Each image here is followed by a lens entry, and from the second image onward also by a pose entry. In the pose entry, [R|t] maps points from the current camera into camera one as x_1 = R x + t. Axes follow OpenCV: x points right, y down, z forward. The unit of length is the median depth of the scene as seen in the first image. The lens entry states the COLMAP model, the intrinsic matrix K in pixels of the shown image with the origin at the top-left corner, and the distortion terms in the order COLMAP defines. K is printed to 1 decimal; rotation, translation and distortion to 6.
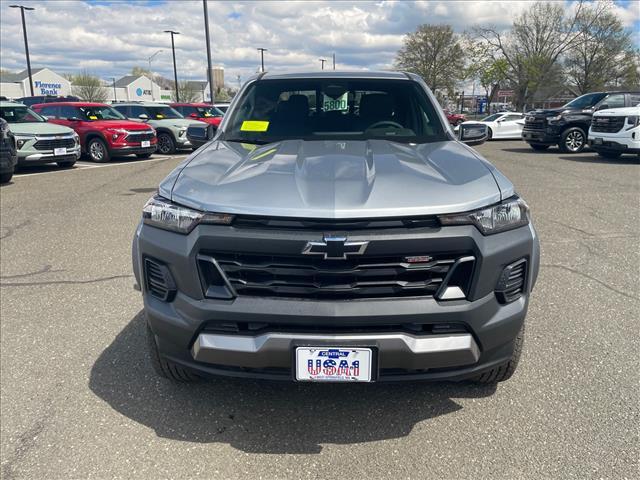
lens RADIAL K [[492.2, 0, 329.1], [0, 492.2, 220.7], [0, 0, 1]] dist [0.106331, -0.126658]
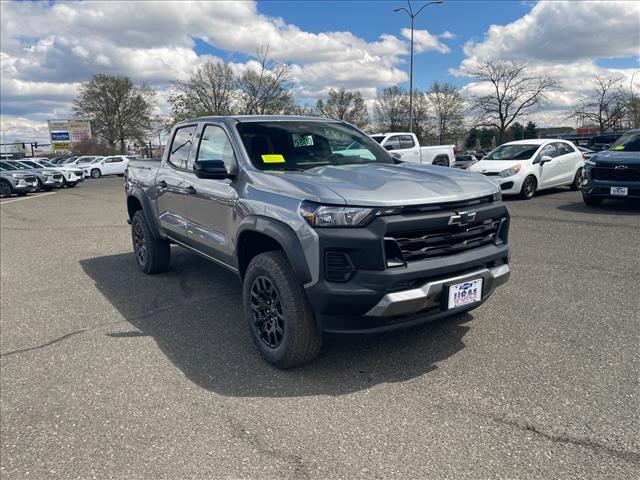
lens RADIAL K [[492.2, 0, 329.1], [0, 492.2, 220.7], [0, 0, 1]] dist [0.106331, -0.126658]
pose [[0.817645, -0.113549, 0.564415, -1.087975], [0.167395, 0.984892, -0.044358, 0.052894], [-0.550850, 0.130749, 0.824299, -0.084082]]
